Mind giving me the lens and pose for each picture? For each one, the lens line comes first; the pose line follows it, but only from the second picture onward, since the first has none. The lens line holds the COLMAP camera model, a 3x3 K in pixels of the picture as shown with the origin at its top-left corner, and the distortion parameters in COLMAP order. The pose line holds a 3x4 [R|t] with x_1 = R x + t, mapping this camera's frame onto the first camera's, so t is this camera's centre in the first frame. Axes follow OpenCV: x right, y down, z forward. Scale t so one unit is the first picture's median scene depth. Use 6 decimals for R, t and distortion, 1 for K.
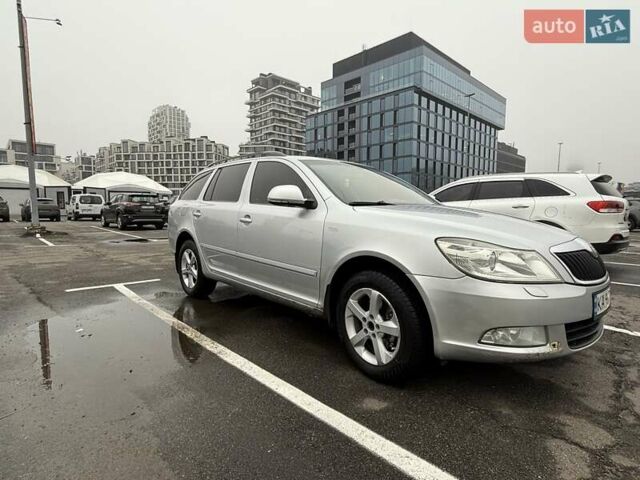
lens RADIAL K [[340.3, 0, 320.8], [0, 340.3, 243.0], [0, 0, 1]] dist [-0.003436, 0.000531]
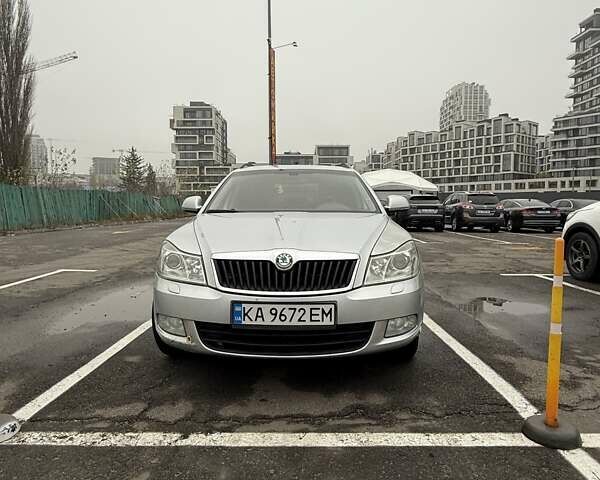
lens RADIAL K [[424.5, 0, 300.1], [0, 424.5, 237.5], [0, 0, 1]] dist [-0.000055, -0.000411]
pose [[0.723190, 0.042317, -0.689352, 1.520650], [-0.063837, 0.997944, -0.005710, -0.041456], [0.687693, 0.048136, 0.724404, 0.165447]]
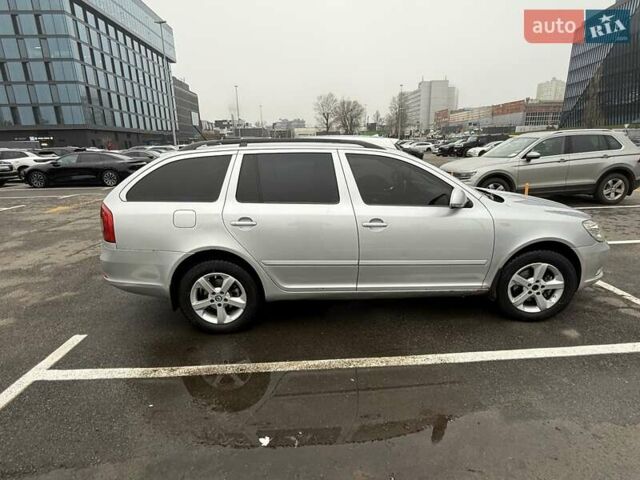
lens RADIAL K [[340.3, 0, 324.4], [0, 340.3, 241.7], [0, 0, 1]] dist [-0.003436, 0.000531]
pose [[0.663465, -0.220842, 0.714872, -1.374570], [0.097056, 0.972777, 0.210438, -0.321647], [-0.741885, -0.070236, 0.666838, 0.693555]]
